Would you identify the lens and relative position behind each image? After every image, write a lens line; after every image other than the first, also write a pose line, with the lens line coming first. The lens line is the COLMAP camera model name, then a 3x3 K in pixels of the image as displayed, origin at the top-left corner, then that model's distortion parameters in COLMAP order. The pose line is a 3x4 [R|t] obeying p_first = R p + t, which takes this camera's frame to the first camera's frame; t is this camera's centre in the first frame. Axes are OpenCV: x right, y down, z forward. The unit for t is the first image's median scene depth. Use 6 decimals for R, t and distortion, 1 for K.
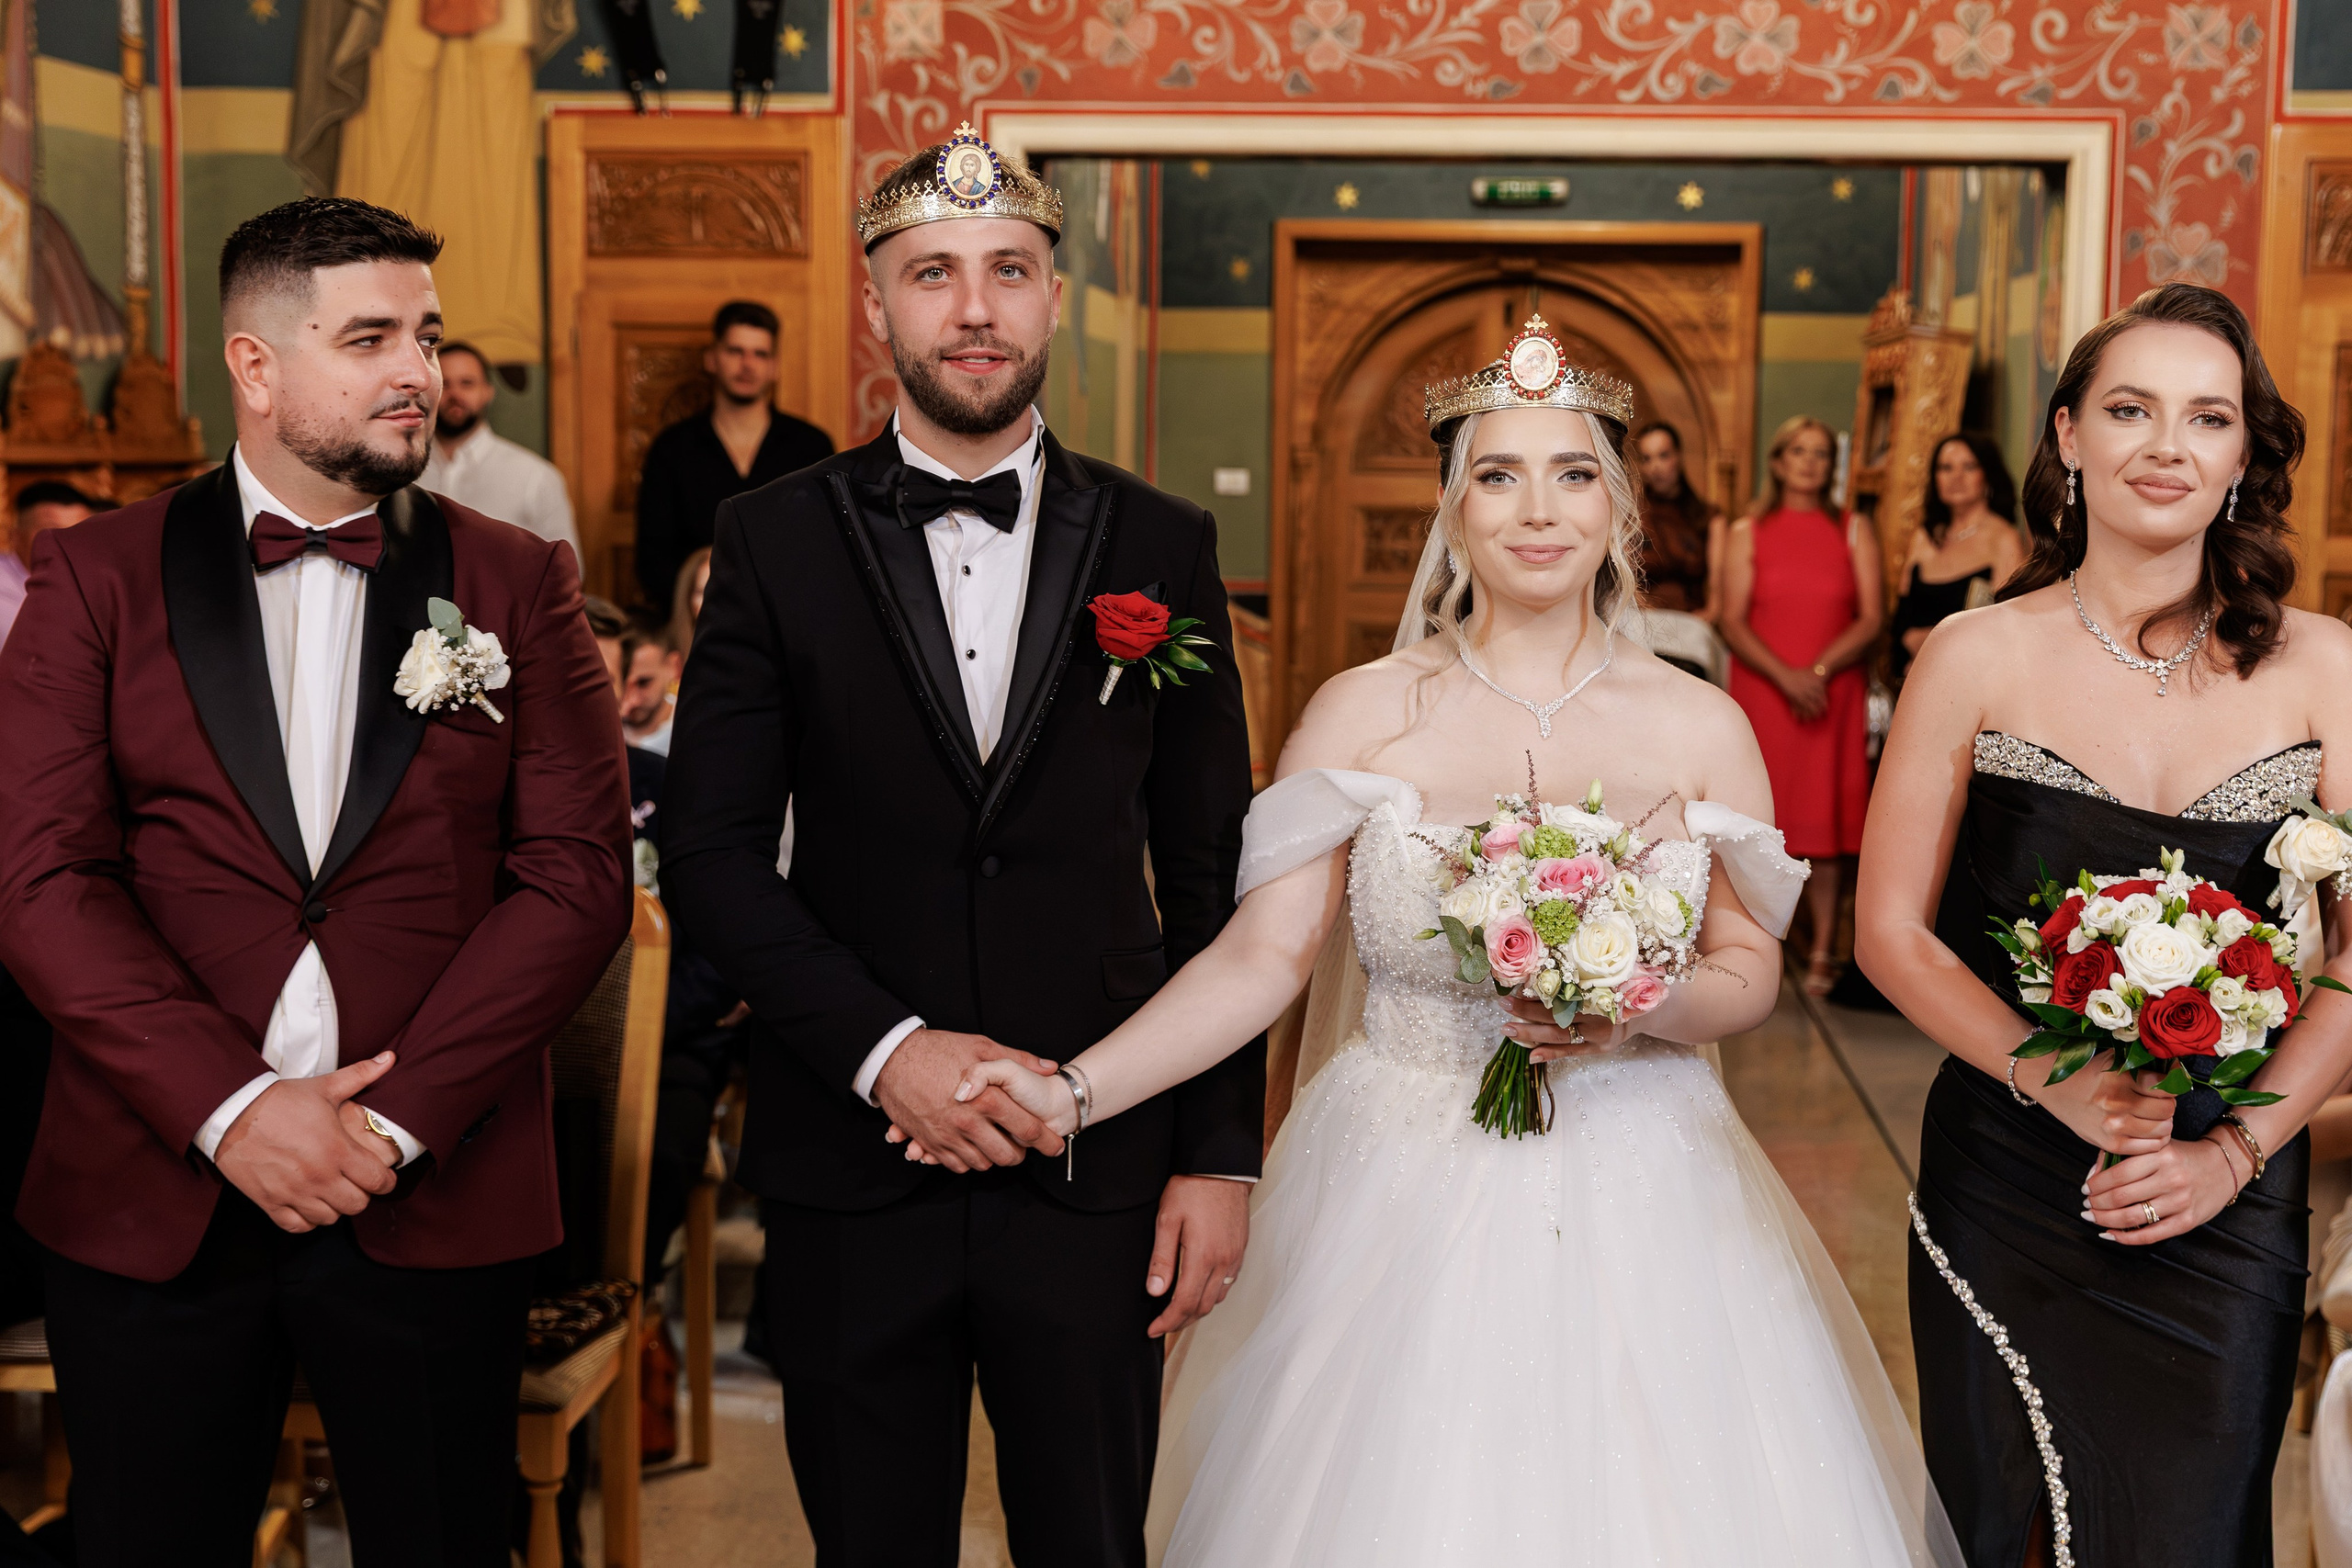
lens RADIAL K [[3155.7, 0, 1244.6], [0, 3155.7, 808.9], [0, 0, 1]] dist [-0.002976, 0.000000]
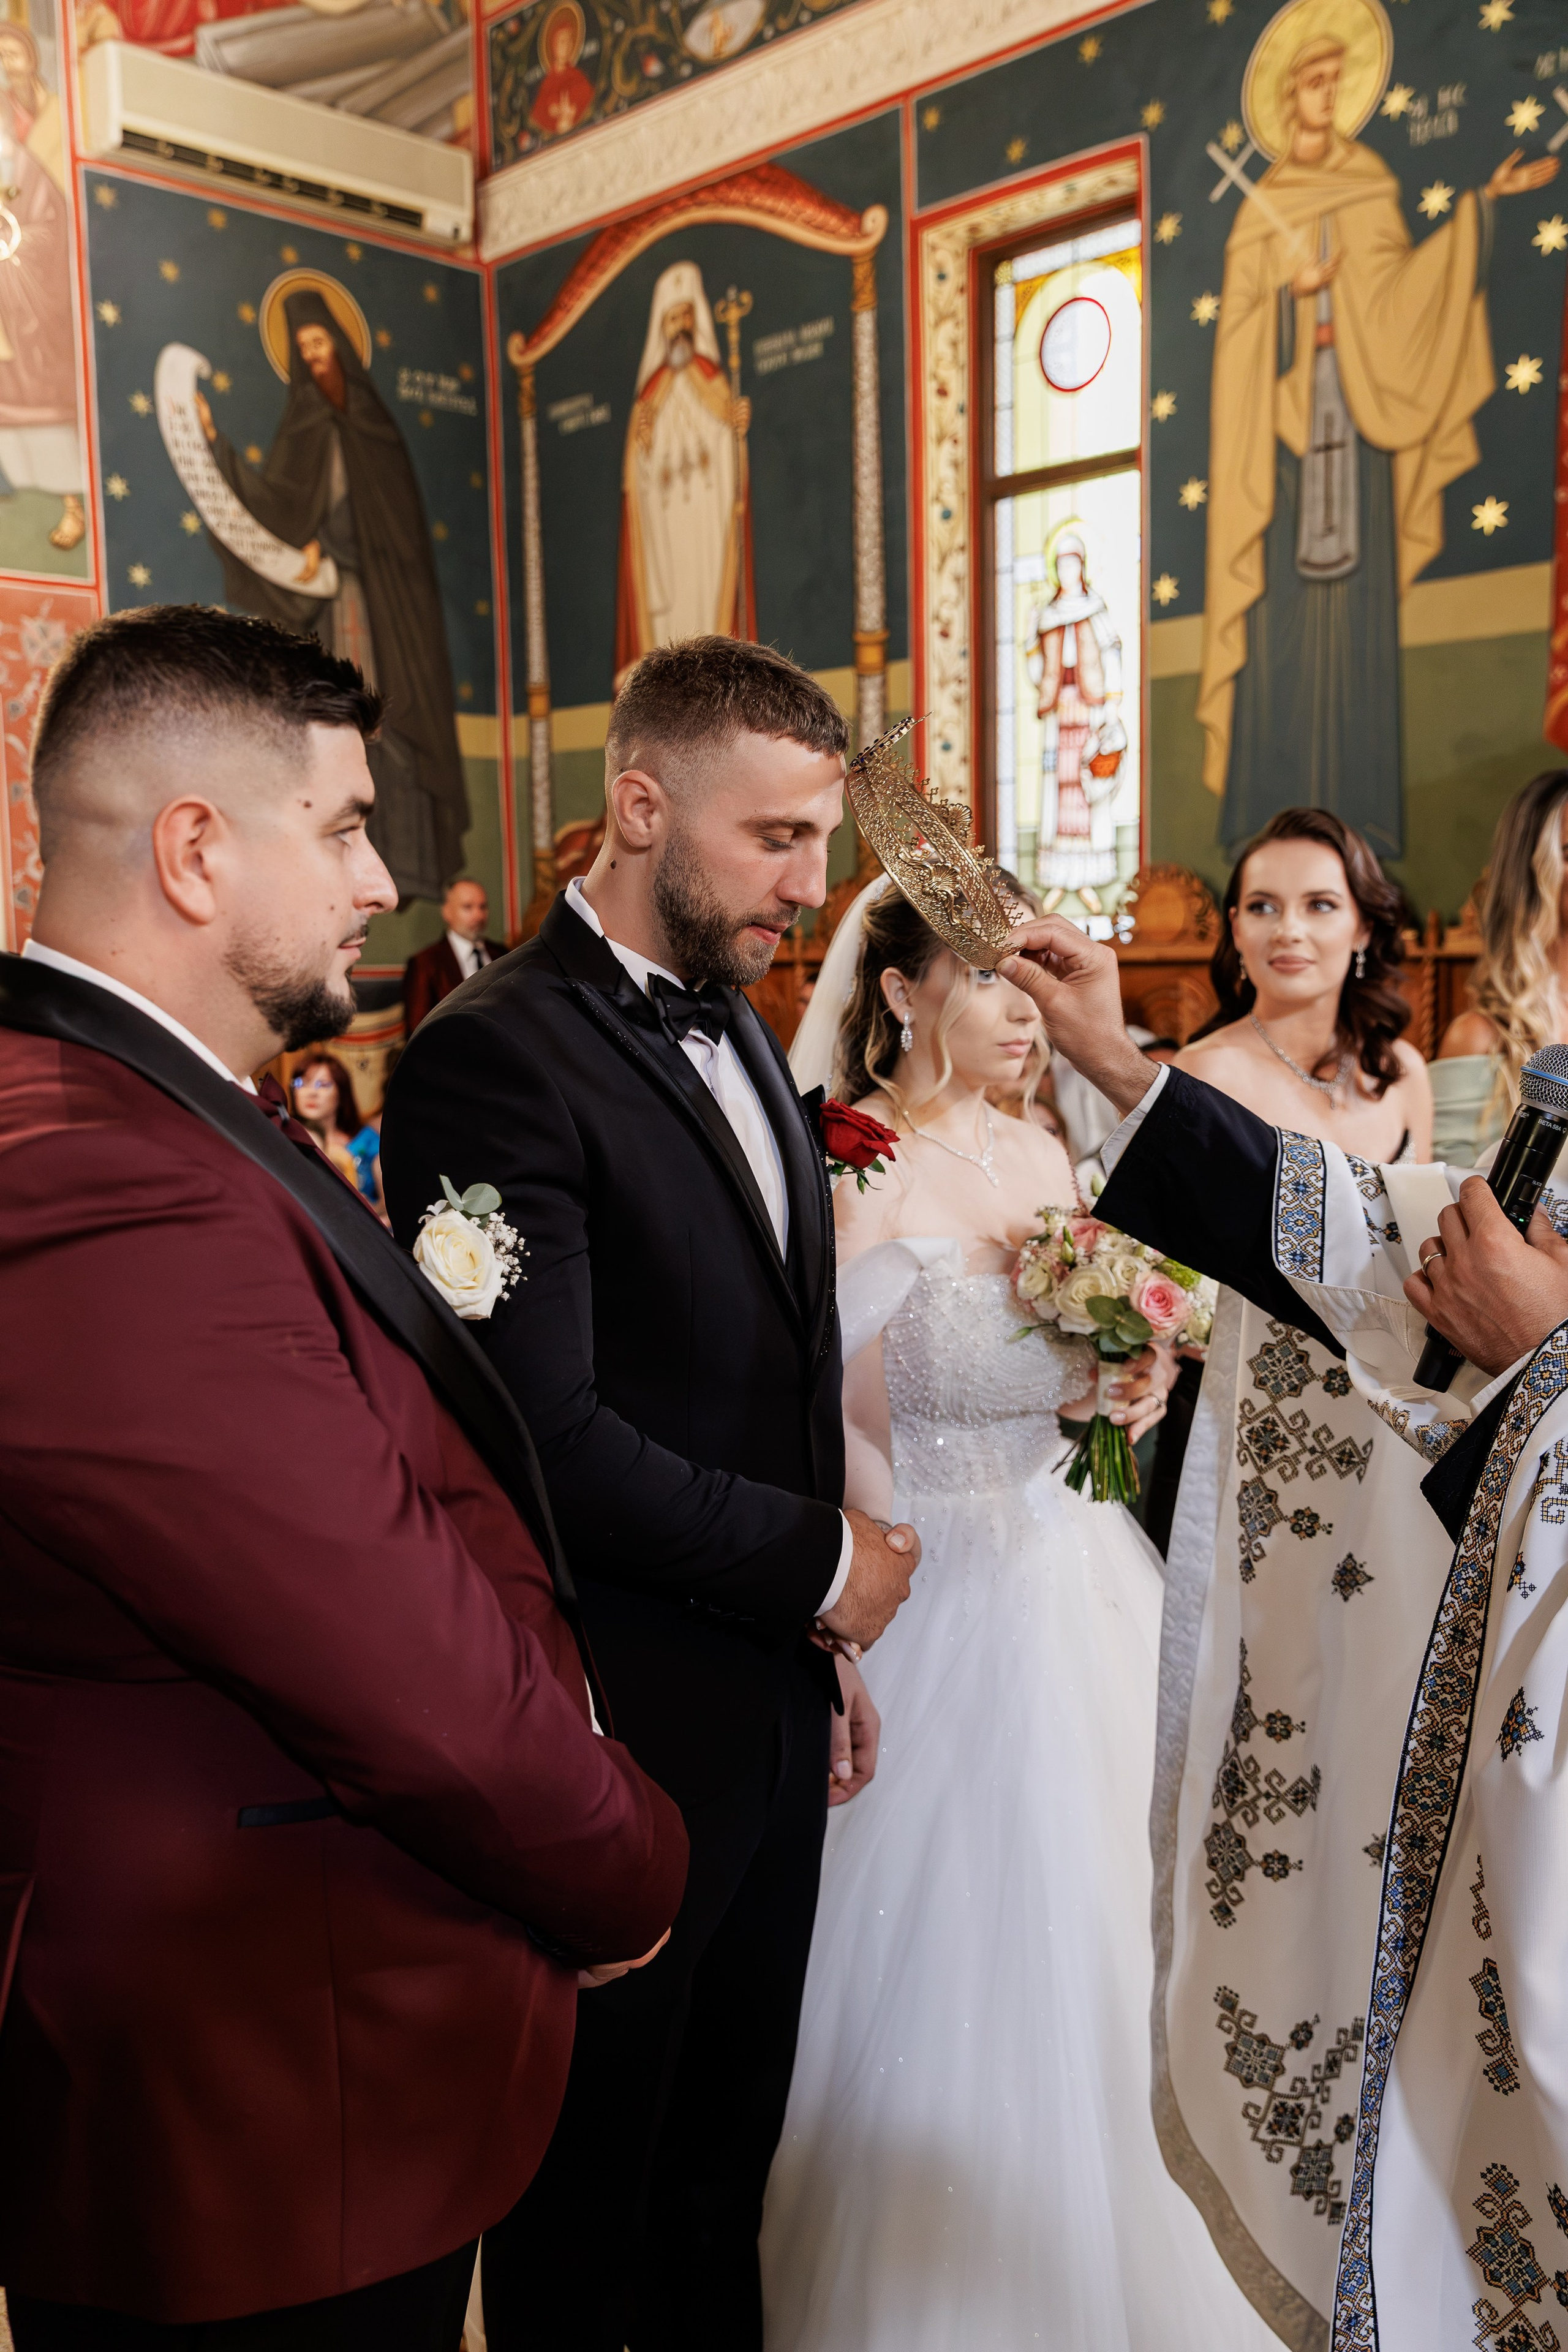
lens RADIAL K [[2023.7, 0, 768.5], [0, 2023.7, 1175.1], [0, 0, 1]] dist [-0.012344, 0.040861]
pose [[0.651119, -0.113976, 0.750369, -0.174529], [0.112870, 0.992208, 0.052769, -0.025578], [-0.750536, 0.050336, 0.658909, 0.193188]]
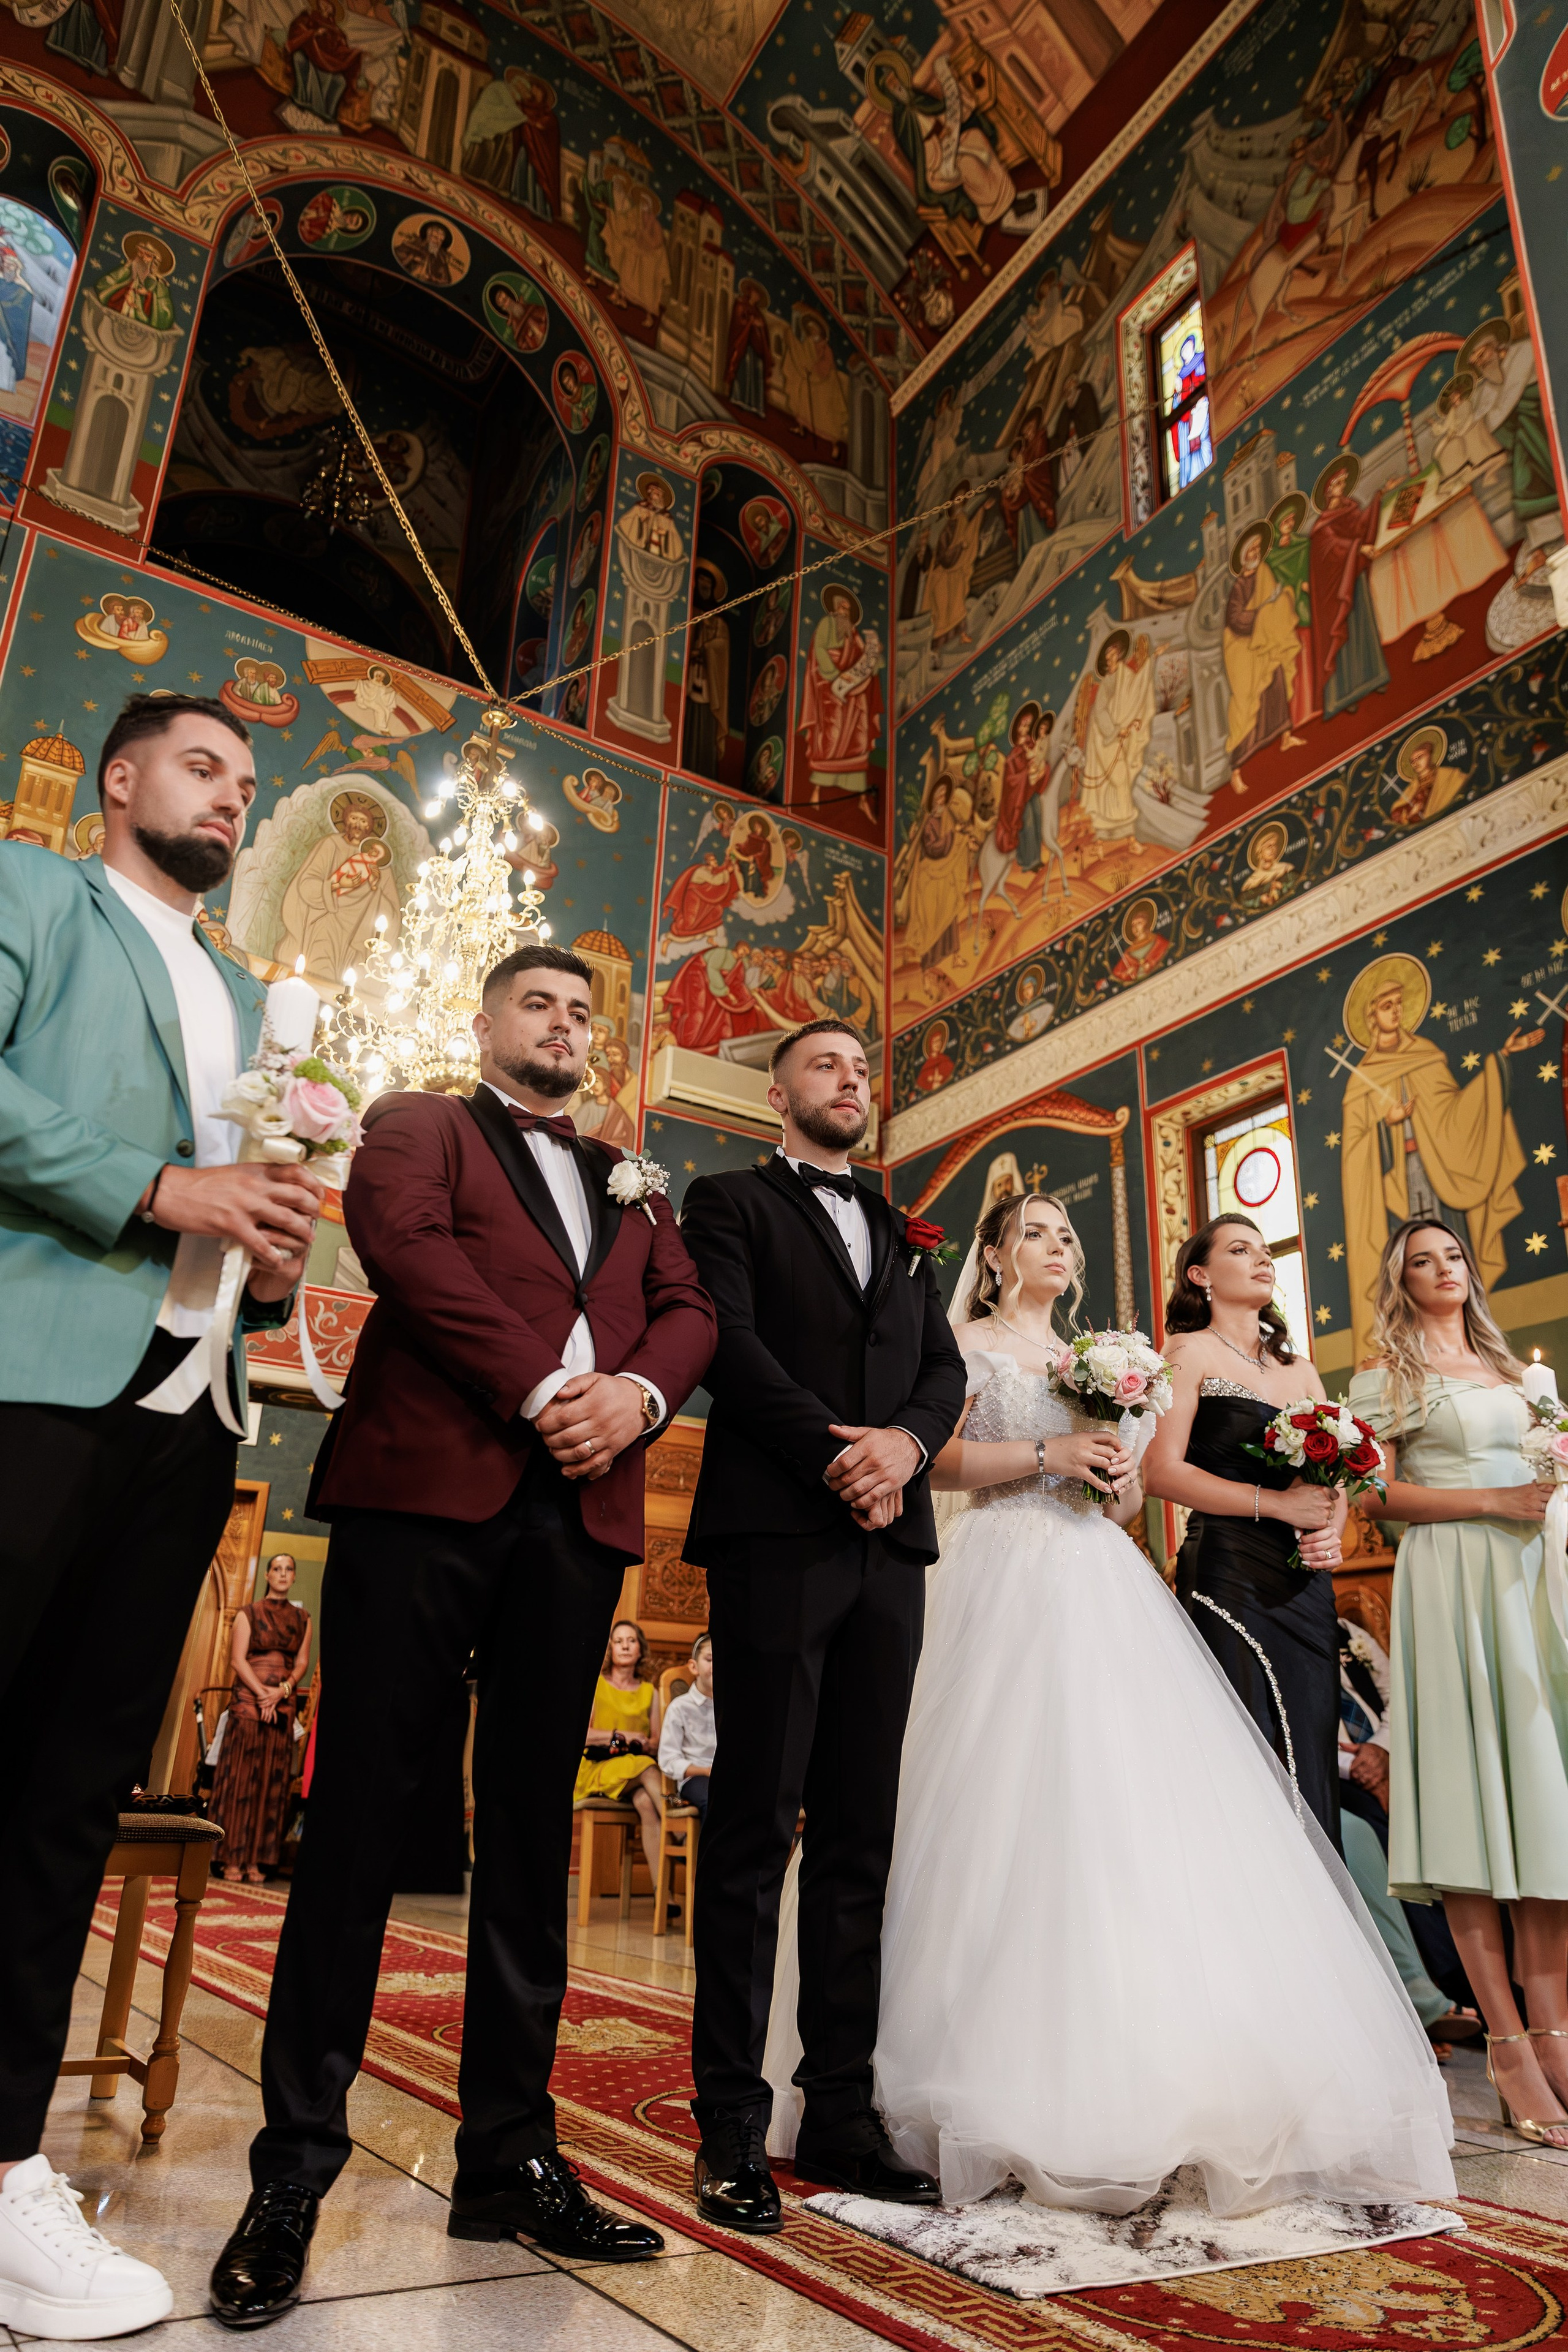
lens RADIAL K [[1566.0, 0, 790.6], [0, 1566.0, 1218.9], [0, 0, 1]] dist [0.001207, 0.011586]
pose [[0.800714, 0.208973, 0.561416, -0.203822], [0.050067, 0.910558, -0.410339, 0.100925], [-0.596951, 0.356672, 0.718634, 0.112336]]
